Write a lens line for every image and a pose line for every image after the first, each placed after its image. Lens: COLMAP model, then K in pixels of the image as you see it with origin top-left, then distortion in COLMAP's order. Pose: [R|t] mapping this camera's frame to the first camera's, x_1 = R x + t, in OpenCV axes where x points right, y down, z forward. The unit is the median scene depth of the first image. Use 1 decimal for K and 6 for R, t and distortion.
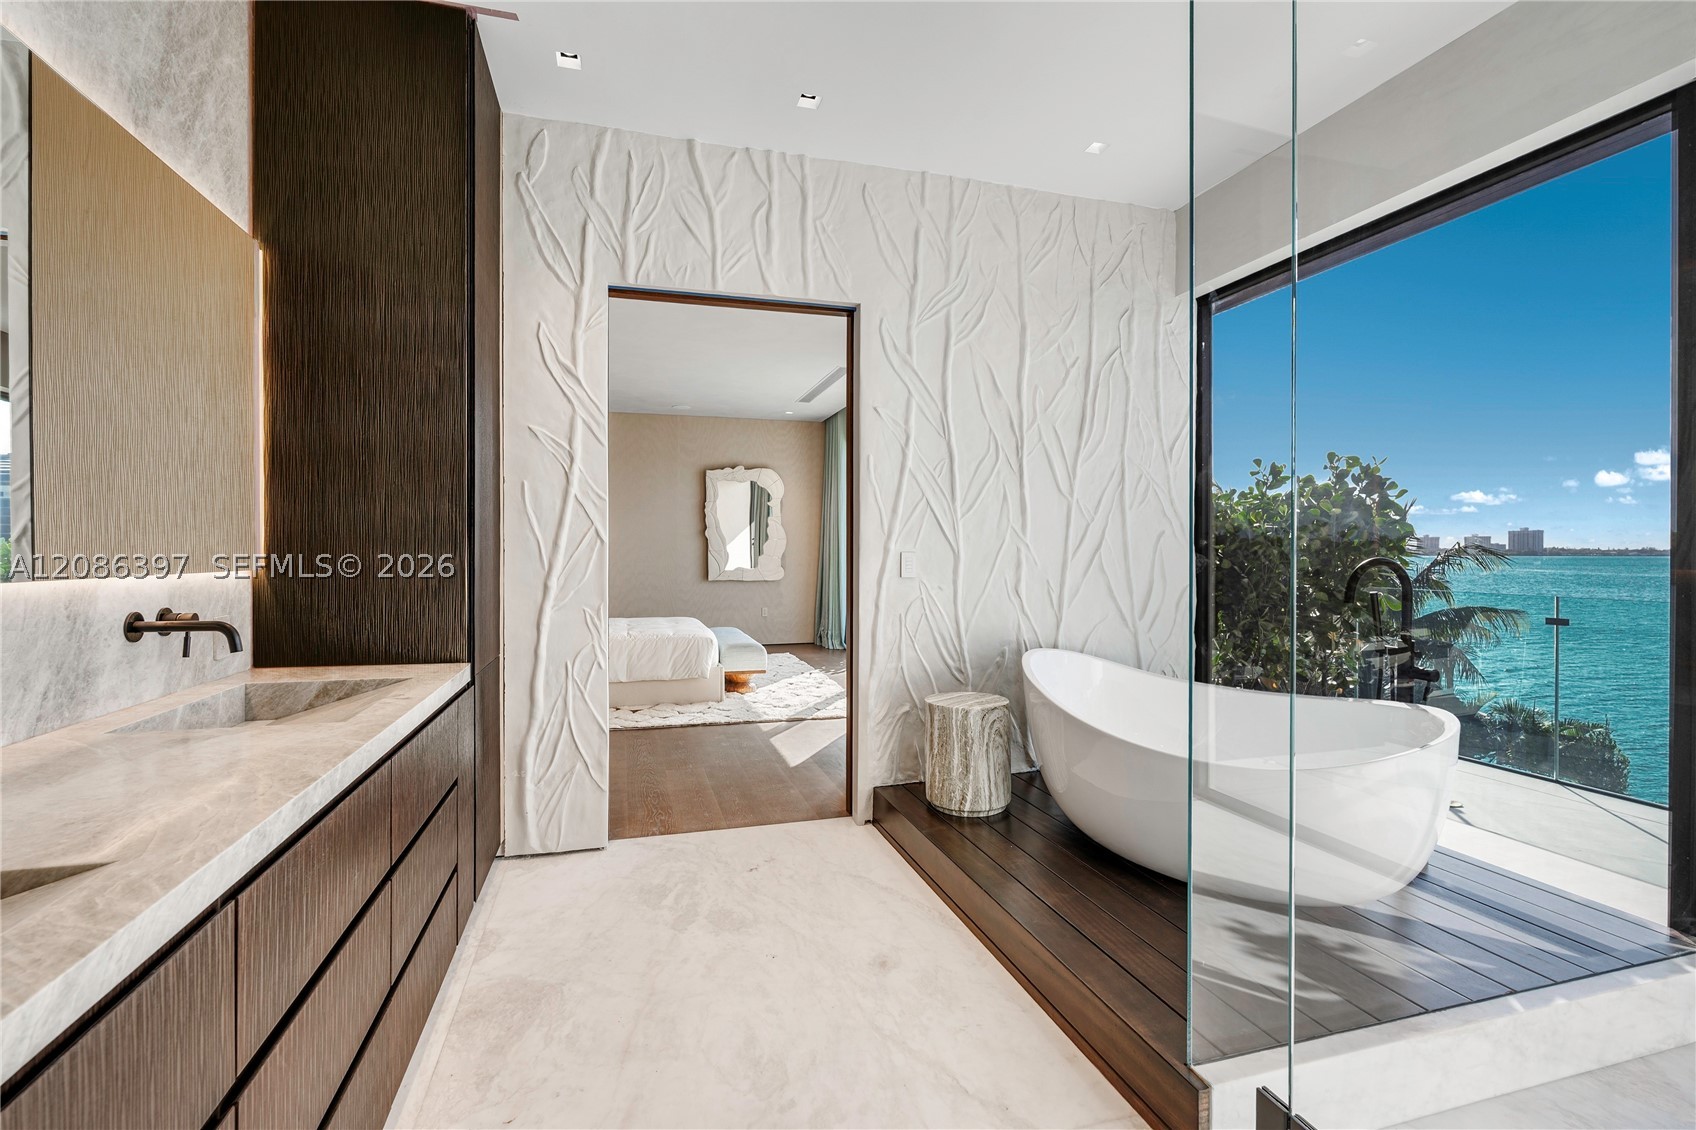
lens RADIAL K [[794.3, 0, 848.0], [0, 794.3, 565.0], [0, 0, 1]] dist [0.000305, 0.000033]
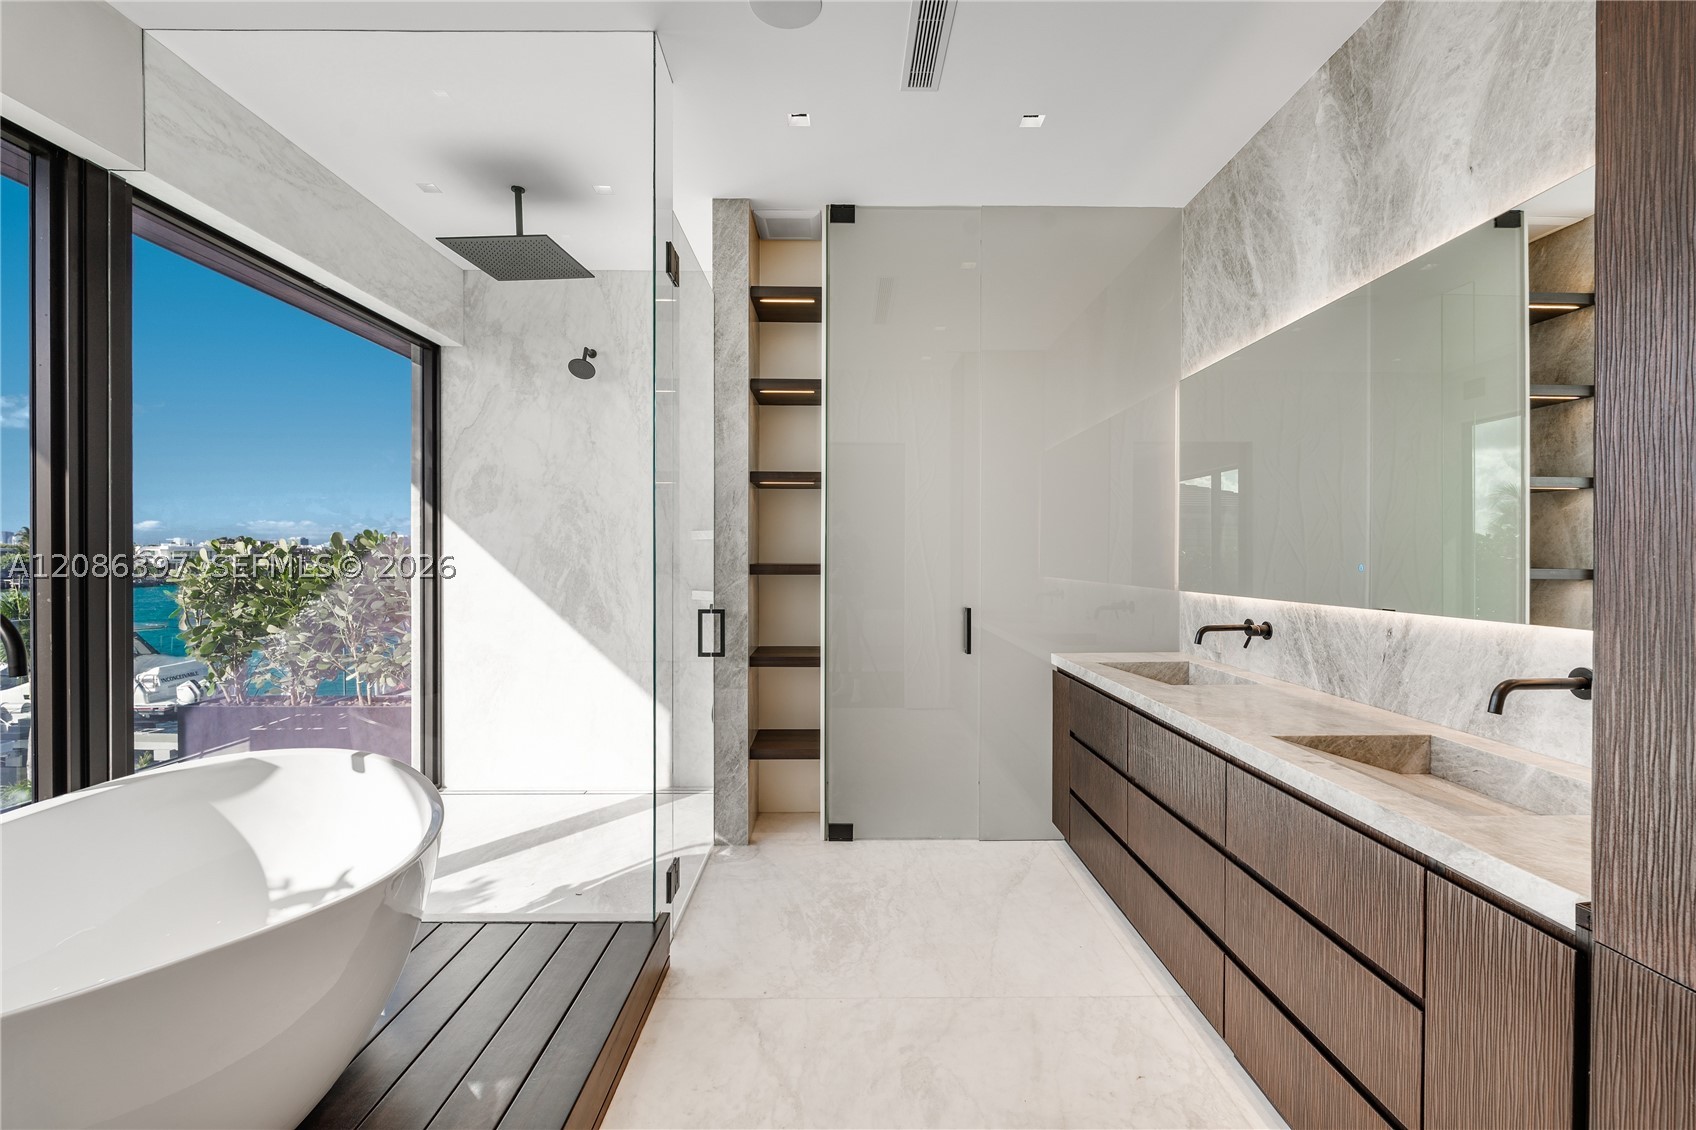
lens RADIAL K [[774.9, 0, 848.0], [0, 774.9, 565.0], [0, 0, 1]] dist [-0.003979, 0.000193]
pose [[-0.961228, -0.001307, 0.275753, -0.307883], [0.005735, 0.999678, 0.024731, -0.088301], [-0.275696, 0.025353, -0.960910, 2.089433]]
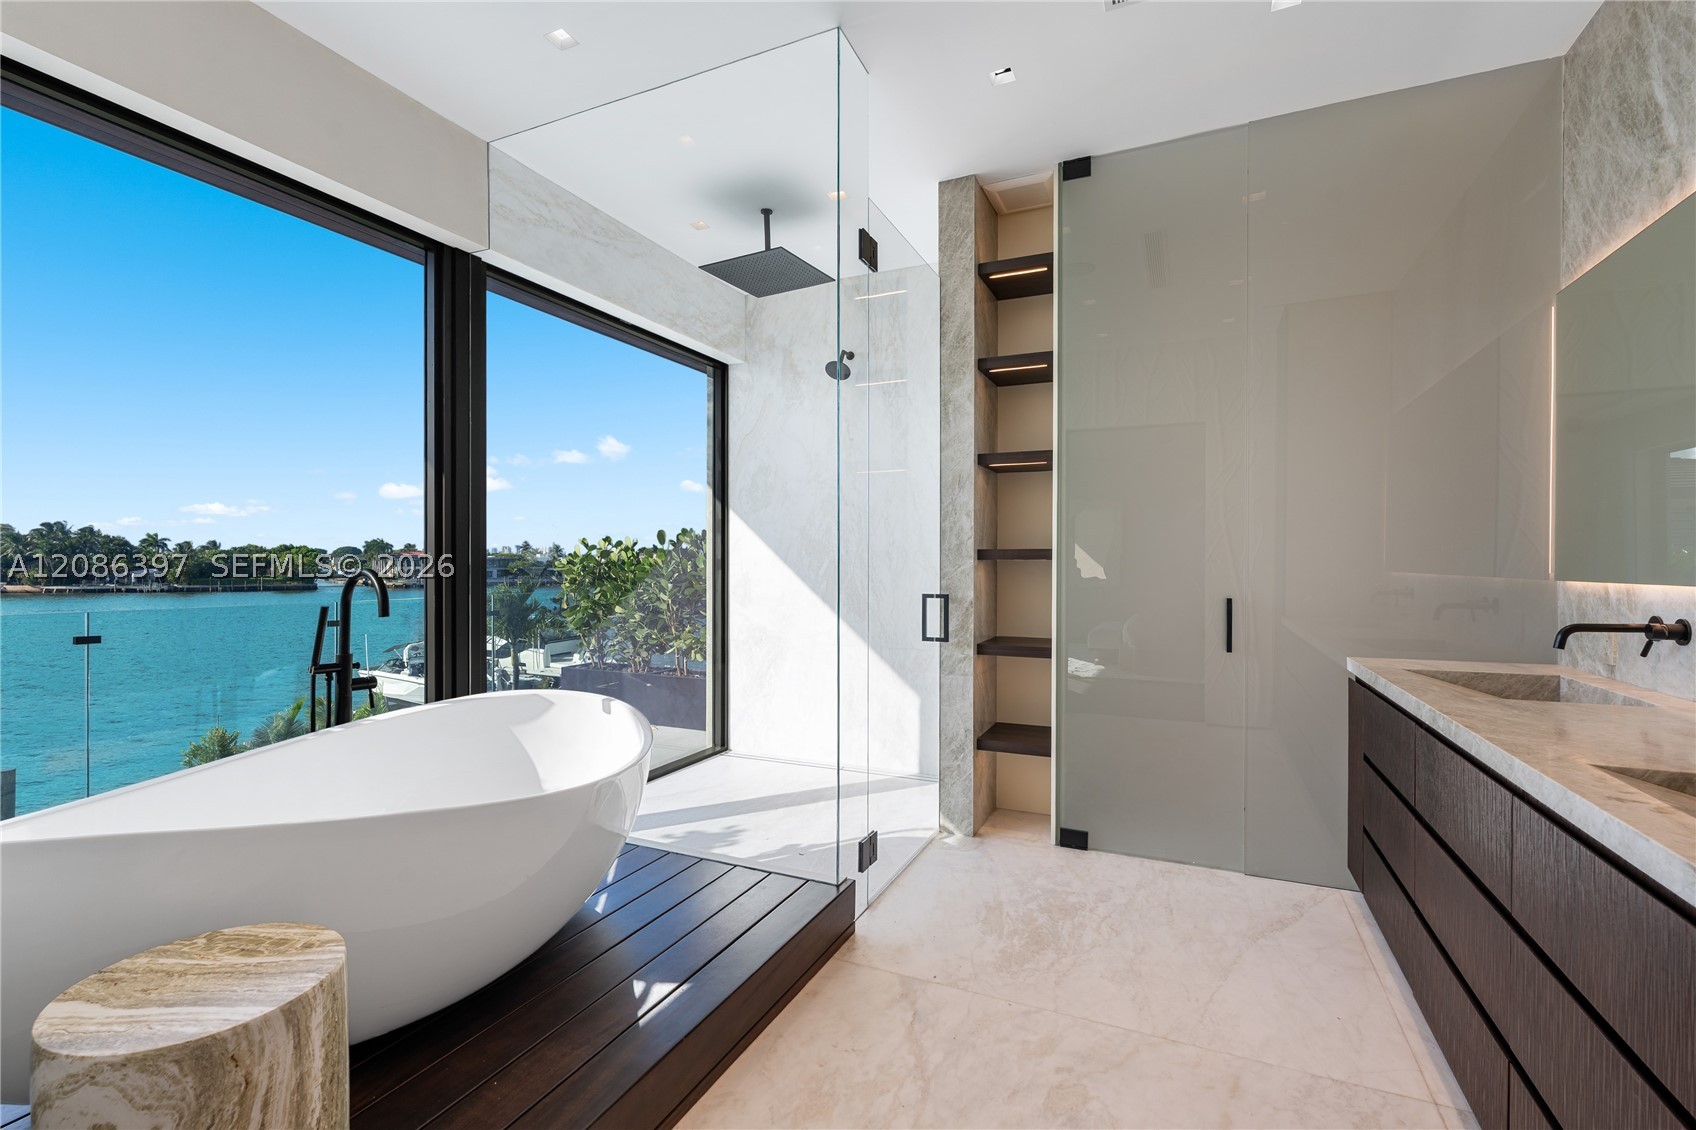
lens RADIAL K [[772.3, 0, 813.5], [0, 772.3, 568.5], [0, 0, 1]] dist [-0.003182, 0.000395]
pose [[-0.740907, -0.003681, 0.671598, -0.517643], [0.011625, 0.999765, 0.018303, -0.032840], [-0.671508, 0.021368, -0.740690, 1.951258]]
